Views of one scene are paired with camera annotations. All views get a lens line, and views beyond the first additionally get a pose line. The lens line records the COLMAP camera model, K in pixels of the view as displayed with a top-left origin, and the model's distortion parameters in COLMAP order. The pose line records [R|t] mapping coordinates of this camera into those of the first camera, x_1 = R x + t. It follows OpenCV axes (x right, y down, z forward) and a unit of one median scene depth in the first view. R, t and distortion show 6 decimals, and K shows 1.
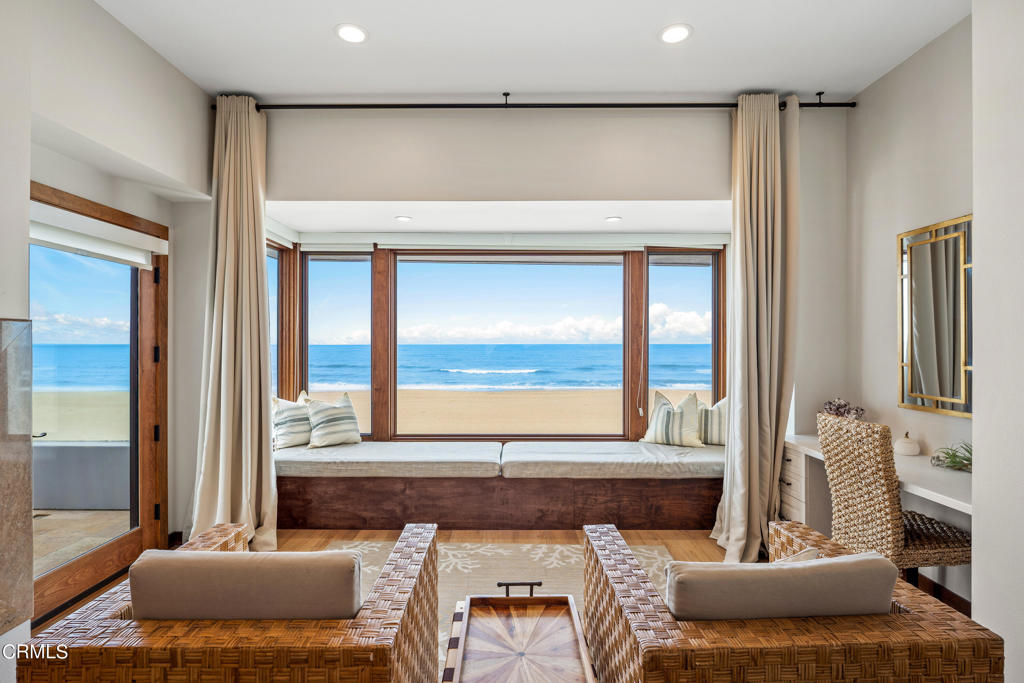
lens RADIAL K [[497.9, 0, 512.0], [0, 497.9, 341.5], [0, 0, 1]] dist [-0.001766, -0.000145]
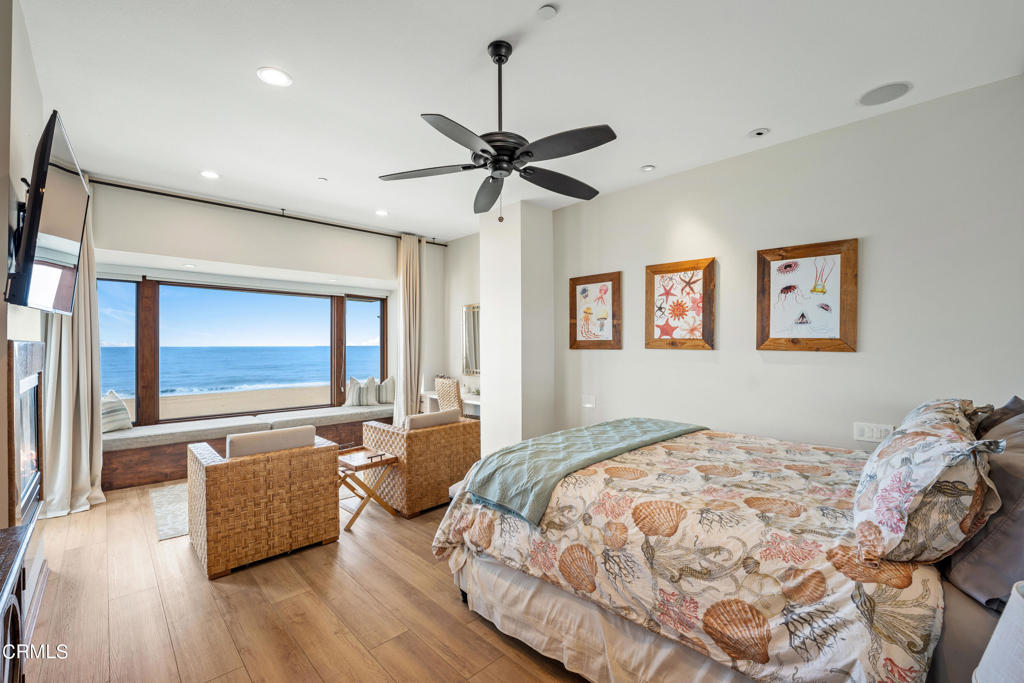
lens RADIAL K [[431.7, 0, 512.0], [0, 431.7, 341.5], [0, 0, 1]] dist [-0.001514, -0.000192]
pose [[0.717642, 0.002821, 0.696407, -0.450772], [0.004540, 0.999952, -0.008729, -0.010905], [-0.696398, 0.009426, 0.717594, -0.598385]]
